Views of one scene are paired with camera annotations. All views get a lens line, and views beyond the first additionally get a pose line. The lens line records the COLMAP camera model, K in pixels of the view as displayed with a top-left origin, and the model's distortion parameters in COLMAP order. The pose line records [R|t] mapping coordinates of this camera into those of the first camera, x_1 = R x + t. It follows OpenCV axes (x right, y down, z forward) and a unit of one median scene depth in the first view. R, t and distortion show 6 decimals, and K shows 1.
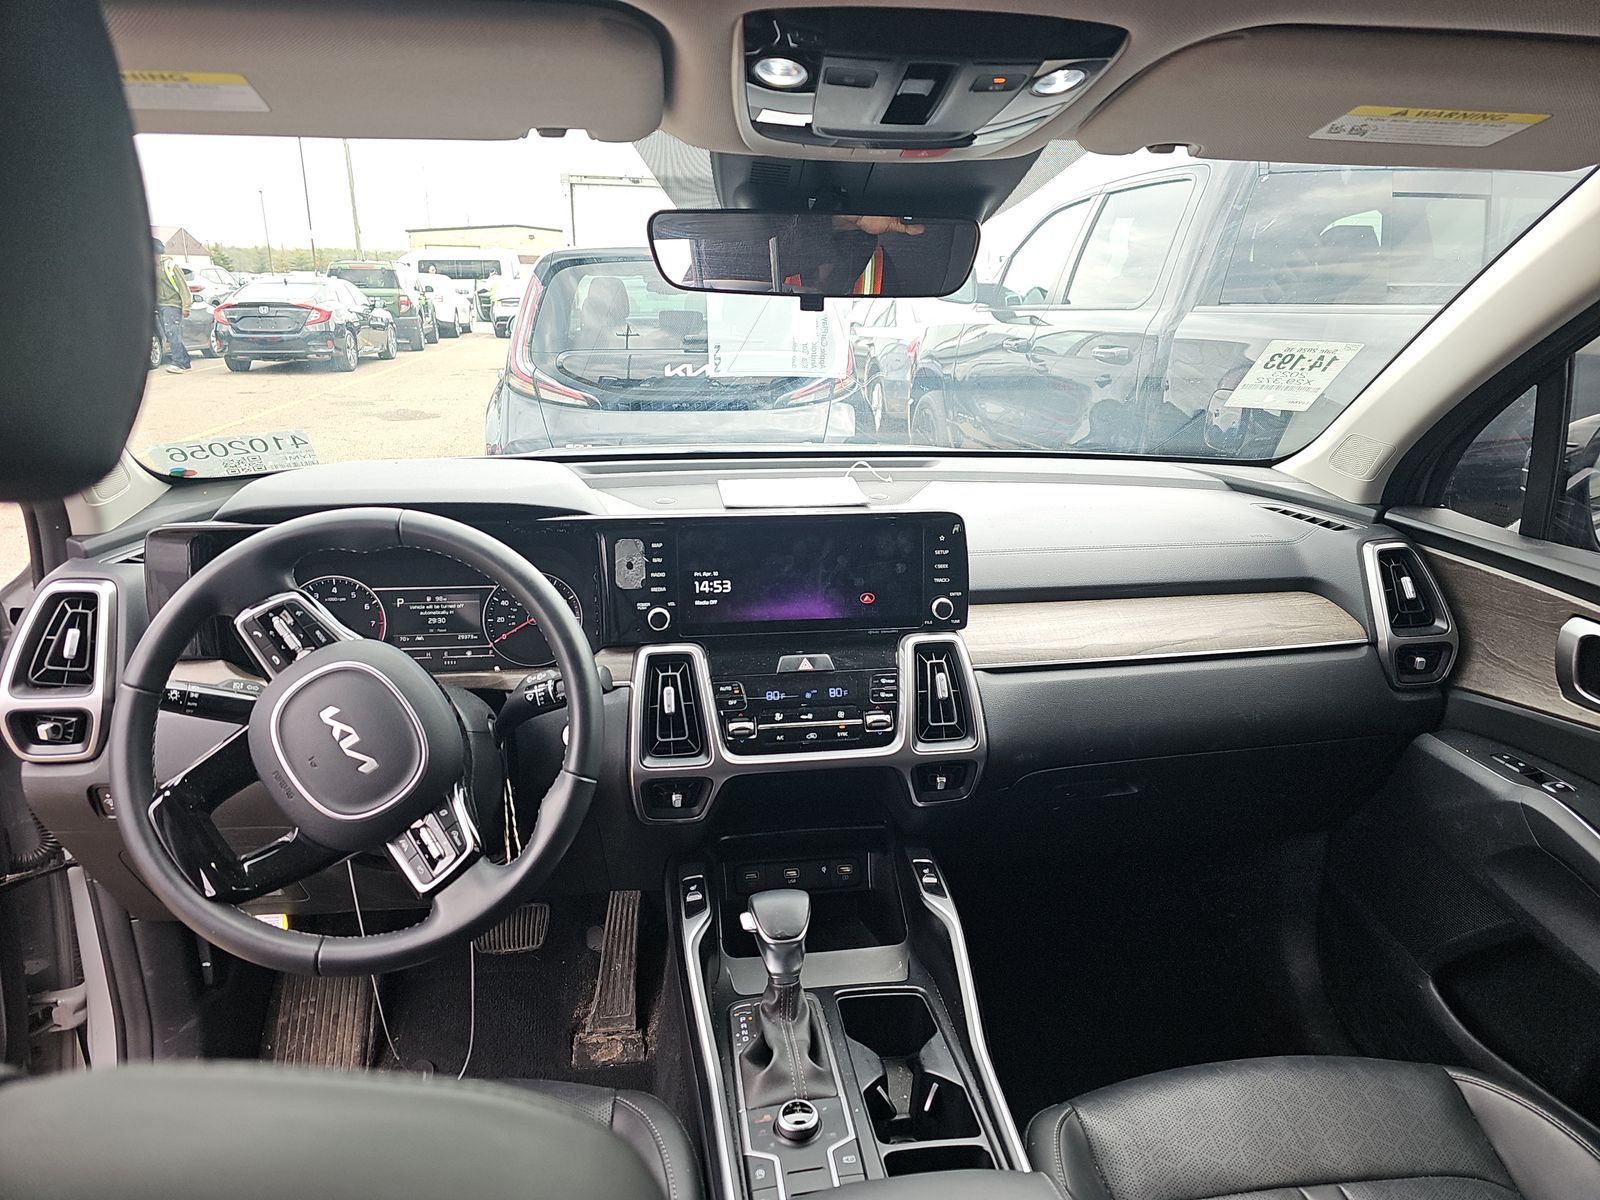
lens RADIAL K [[1076.5, 0, 798.7], [0, 1076.5, 601.7], [0, 0, 1]] dist [-0.004231, -0.000306]
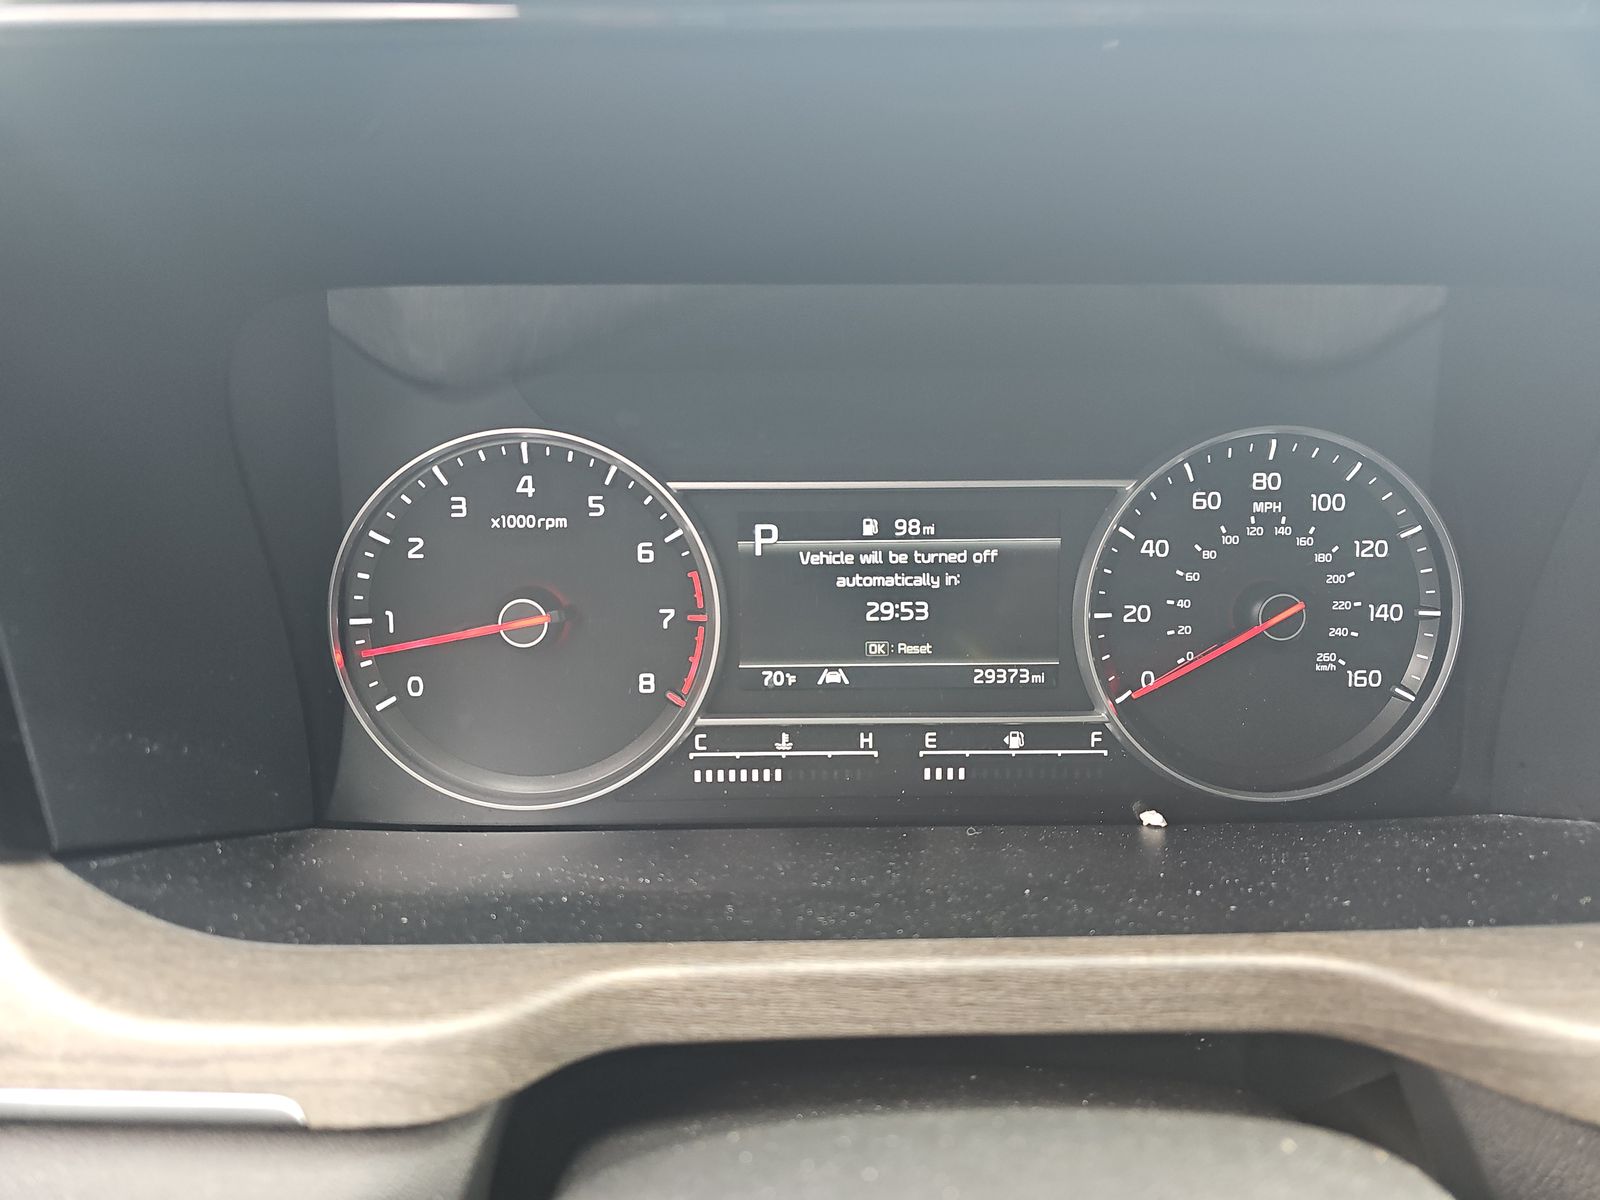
lens RADIAL K [[1076.5, 0, 800.1], [0, 1076.5, 596.4], [0, 0, 1]] dist [-0.004231, -0.000306]
pose [[0.951261, 0.032310, -0.306688, -0.279534], [-0.019037, 0.998752, 0.046173, 0.002408], [0.307798, -0.038084, 0.950689, 0.747068]]
